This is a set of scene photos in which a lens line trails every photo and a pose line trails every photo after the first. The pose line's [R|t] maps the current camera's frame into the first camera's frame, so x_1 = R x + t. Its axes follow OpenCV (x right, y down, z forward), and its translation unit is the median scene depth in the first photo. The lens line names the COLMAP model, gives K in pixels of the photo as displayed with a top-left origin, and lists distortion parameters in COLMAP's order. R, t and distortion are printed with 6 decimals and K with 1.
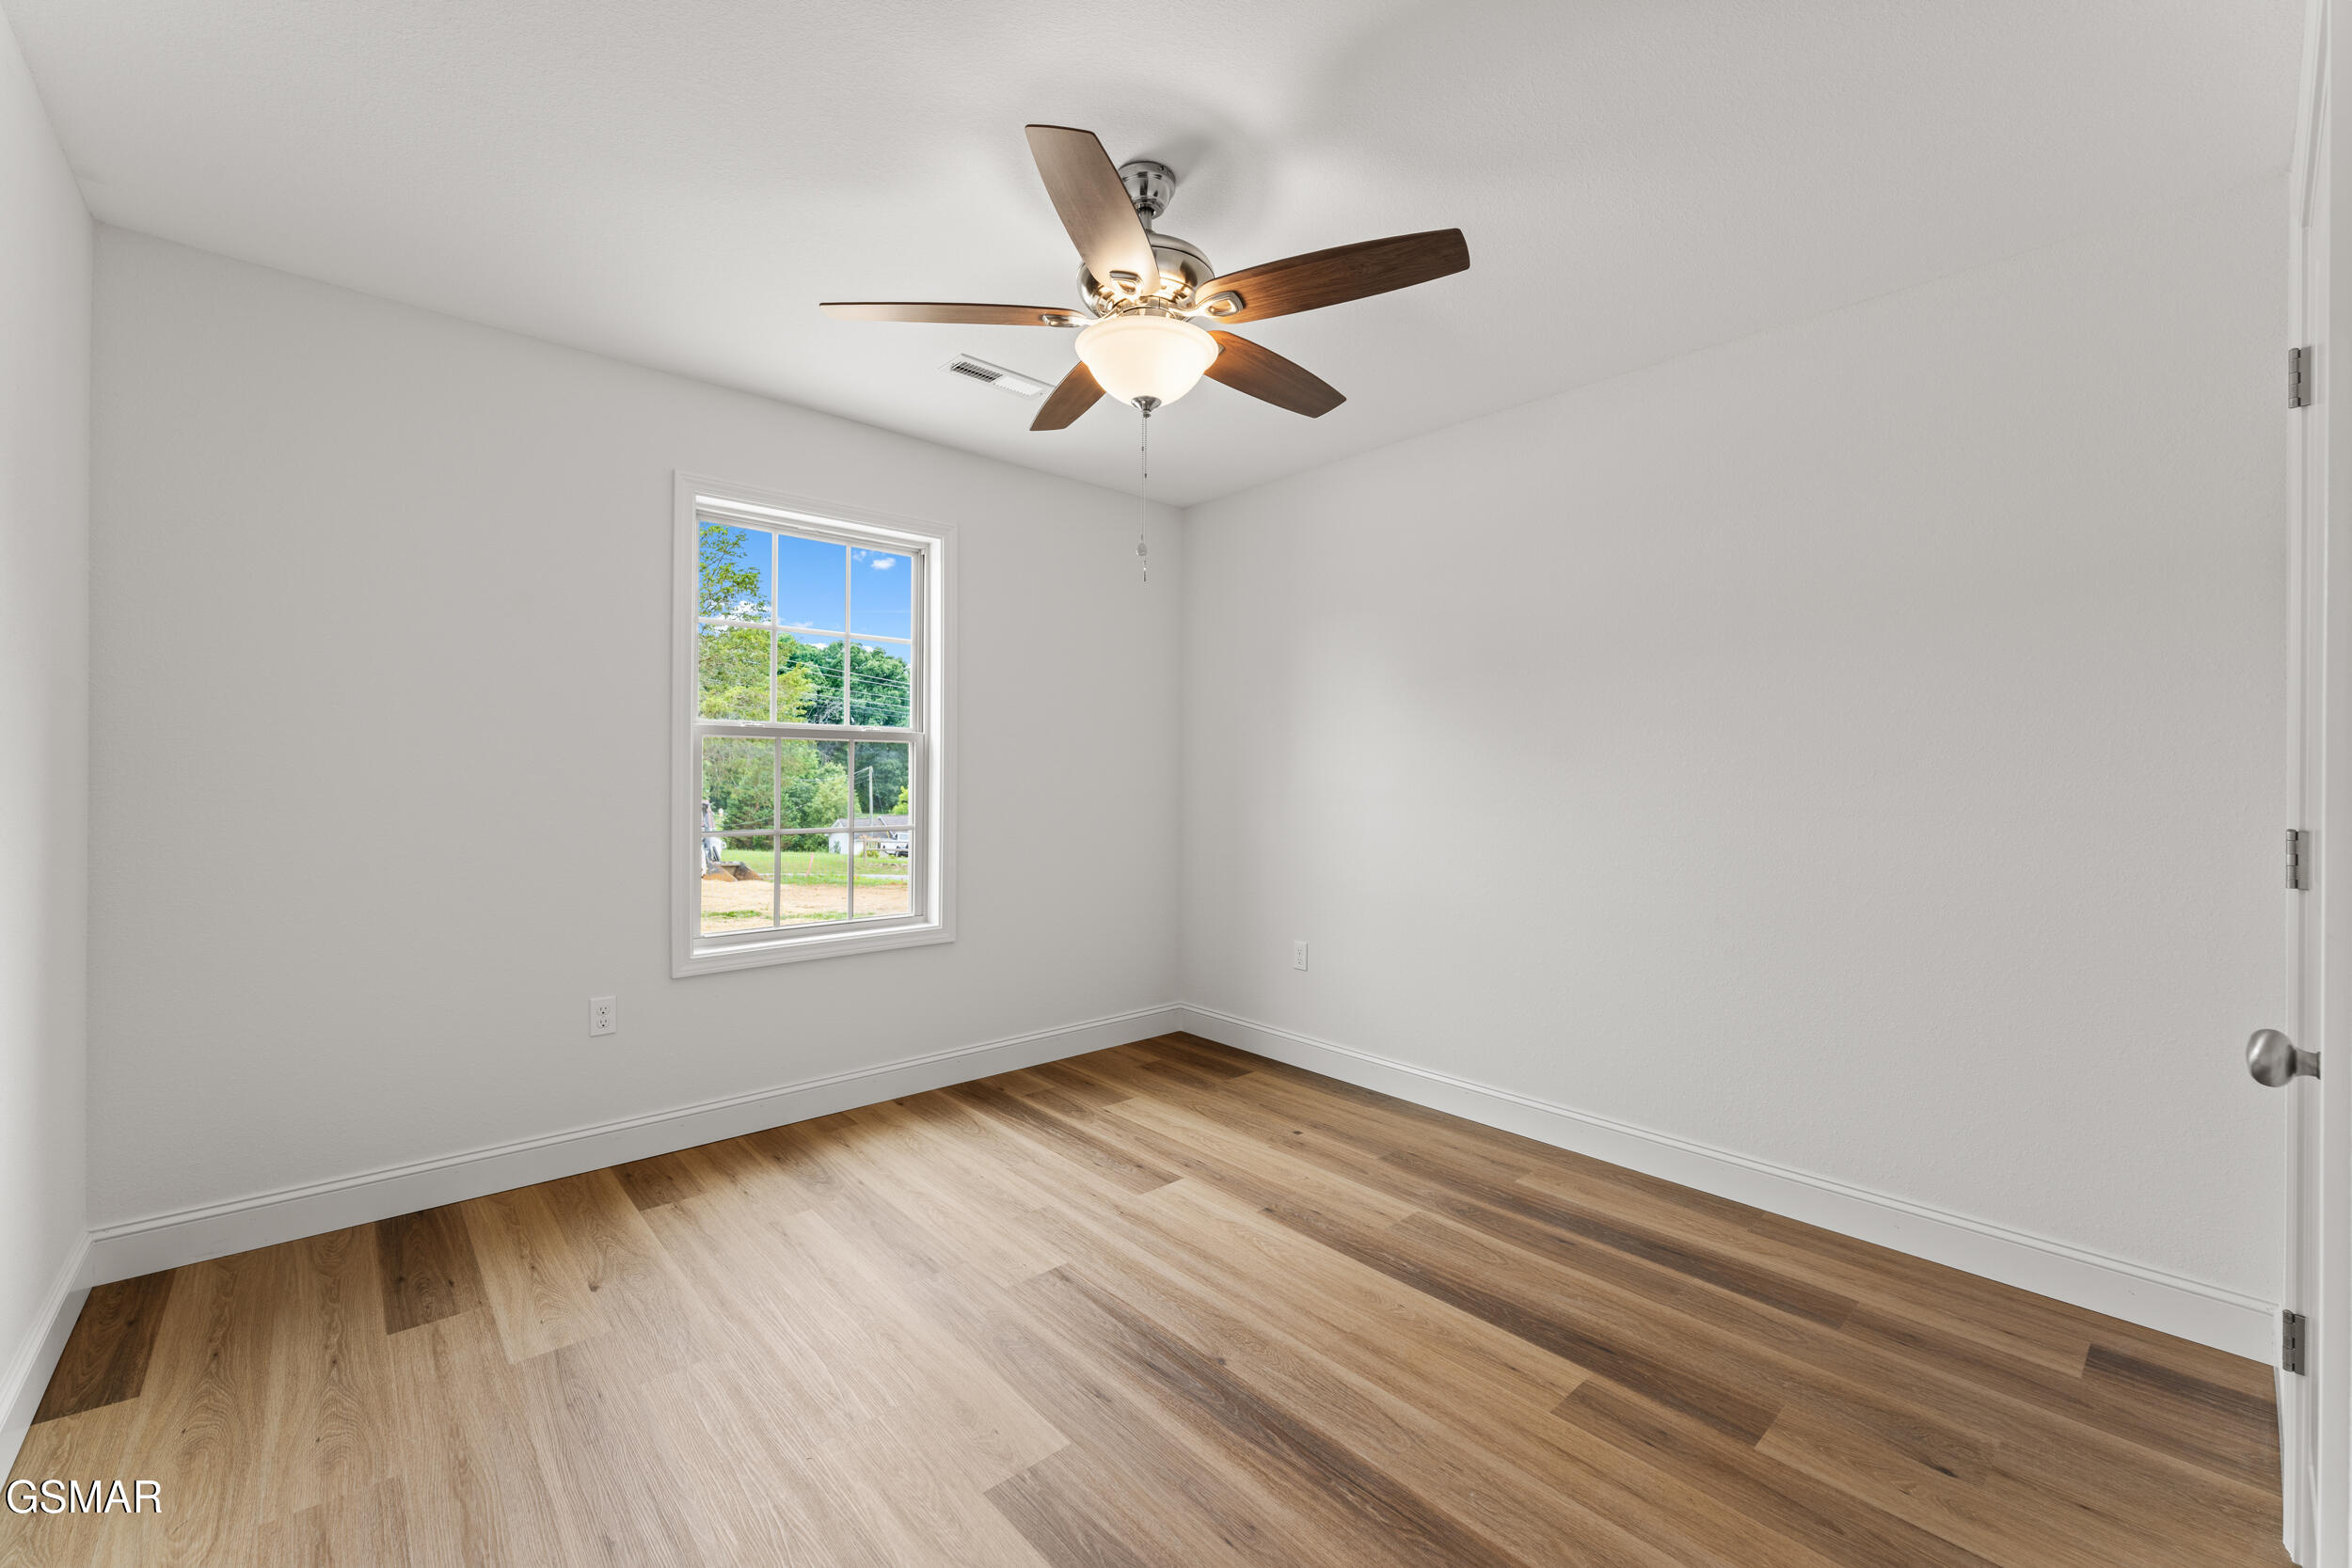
lens RADIAL K [[951.5, 0, 1174.6], [0, 951.5, 797.7], [0, 0, 1]] dist [-0.000290, -0.000025]
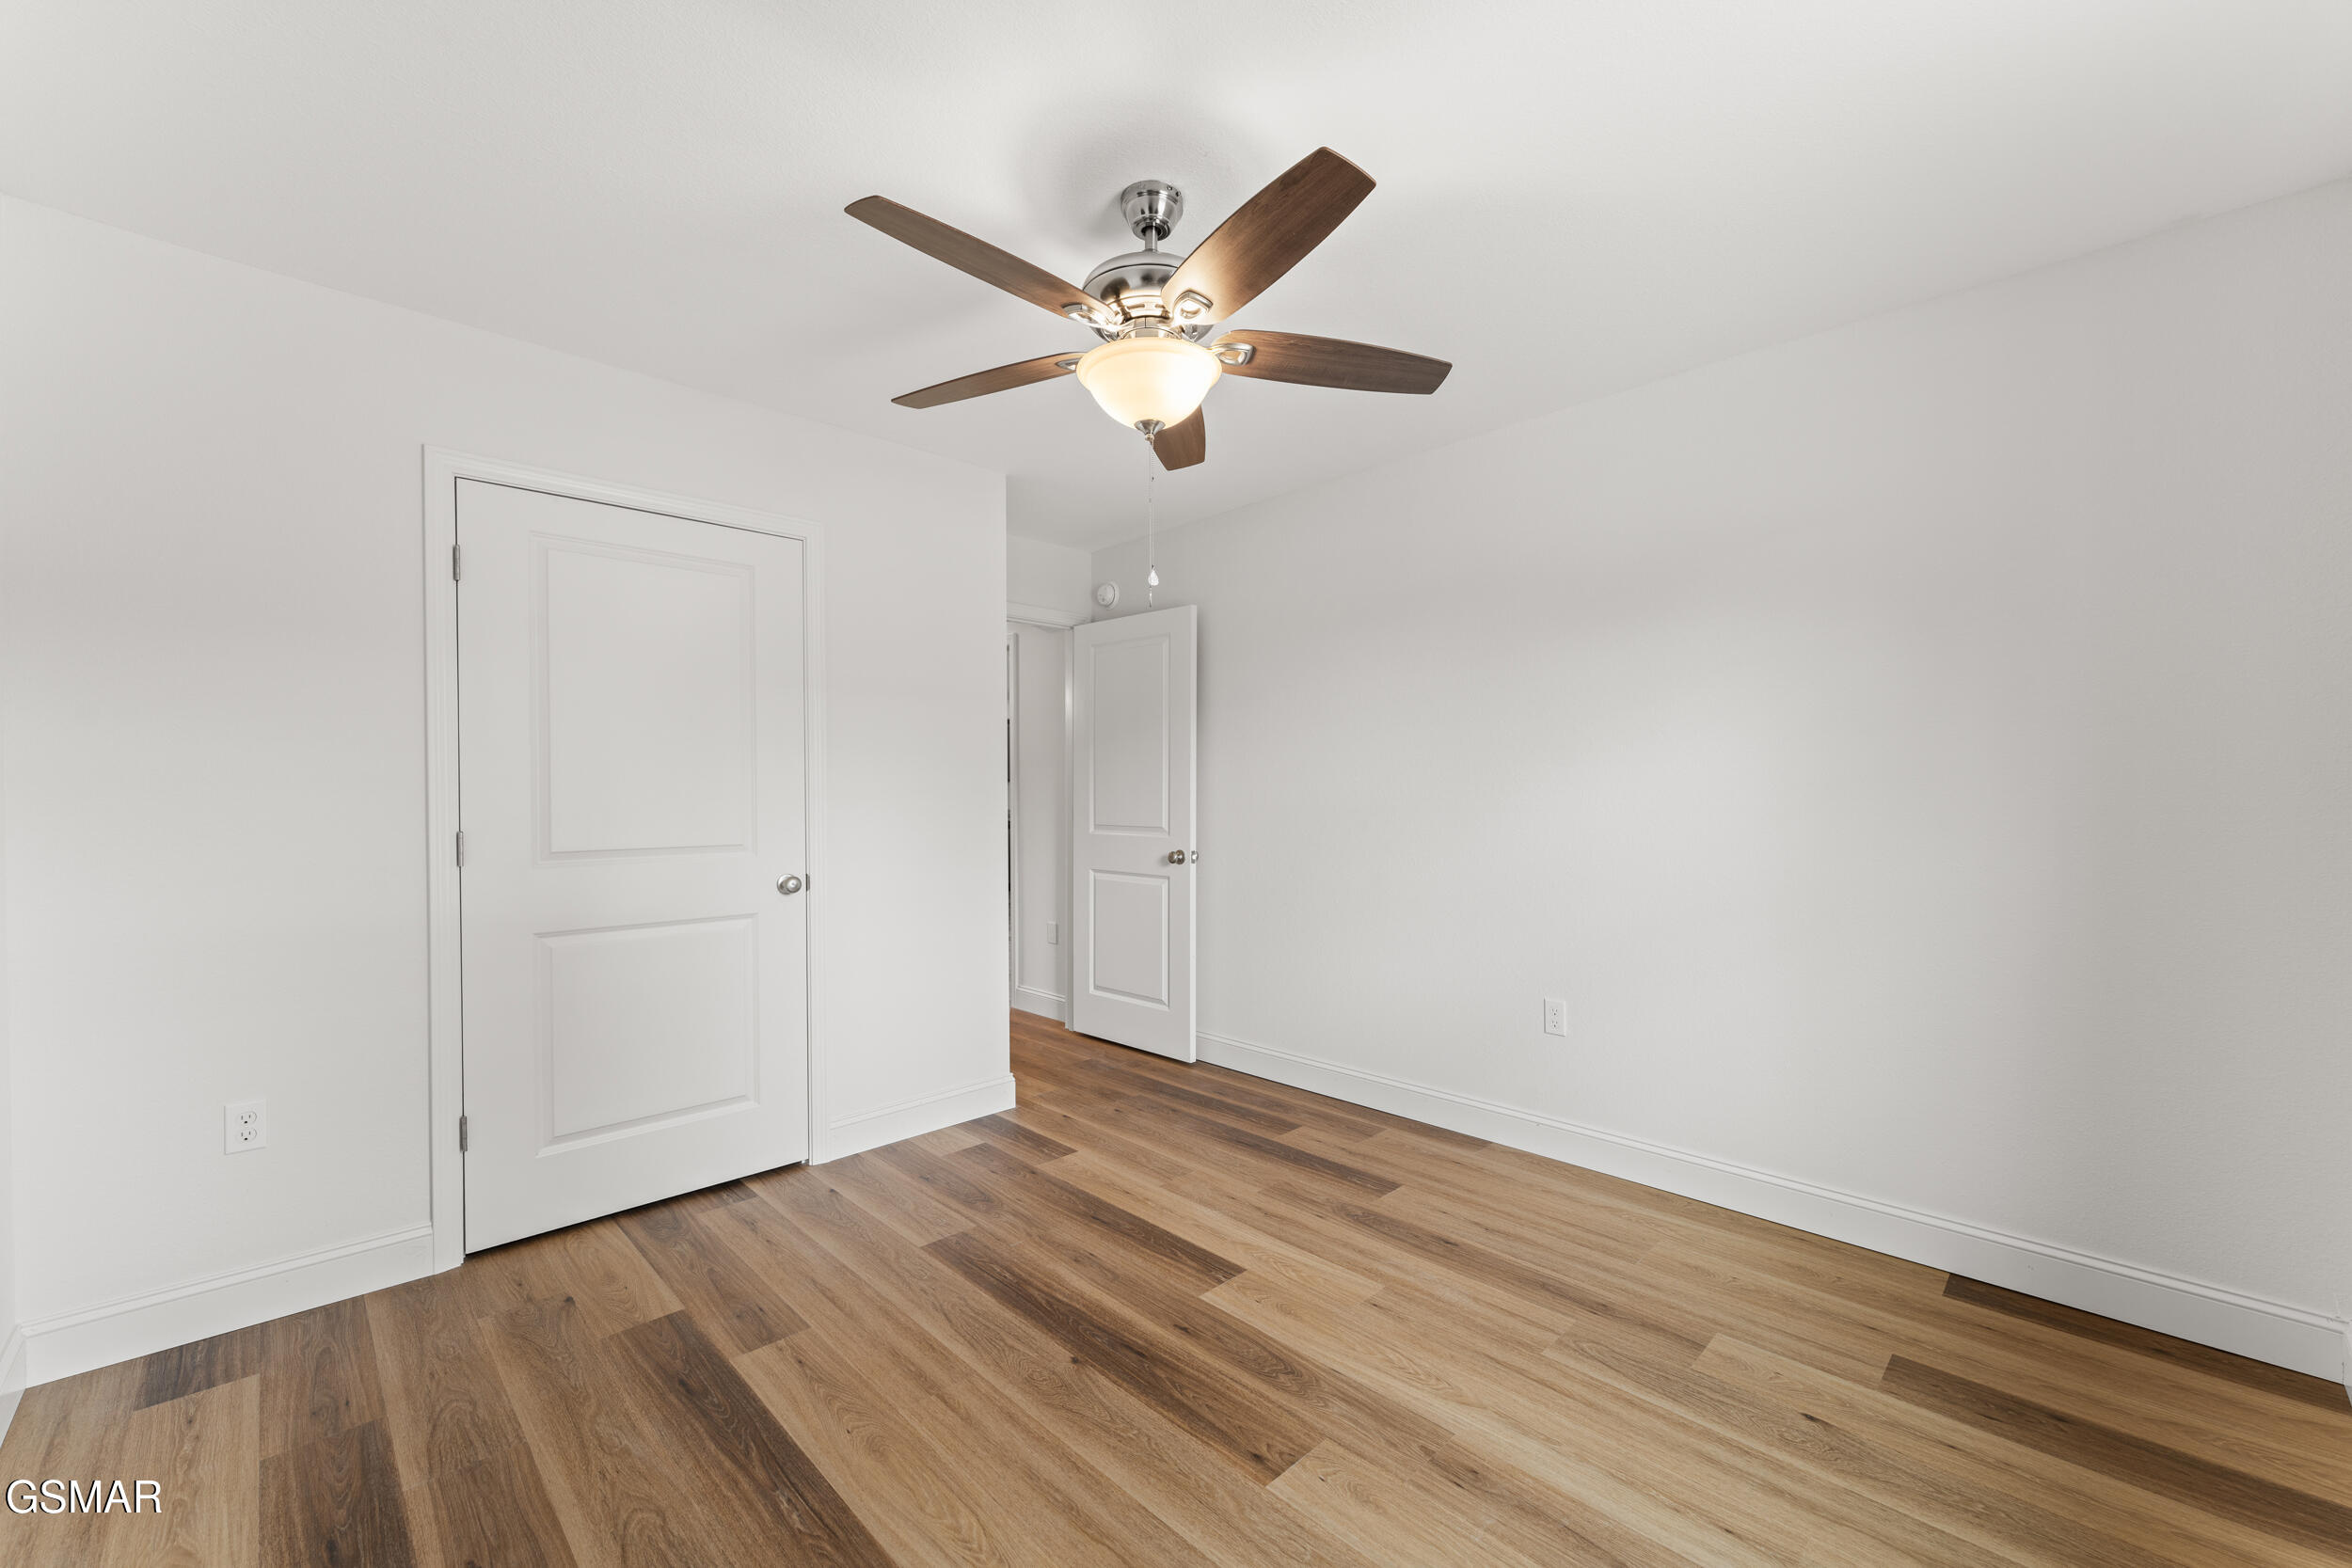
lens RADIAL K [[951.5, 0, 1174.6], [0, 951.5, 797.7], [0, 0, 1]] dist [-0.000290, -0.000025]
pose [[-0.999230, -0.002449, -0.039168, -0.017370], [-0.003483, 0.999647, 0.026344, -0.056275], [0.039090, 0.026460, -0.998885, 1.966213]]
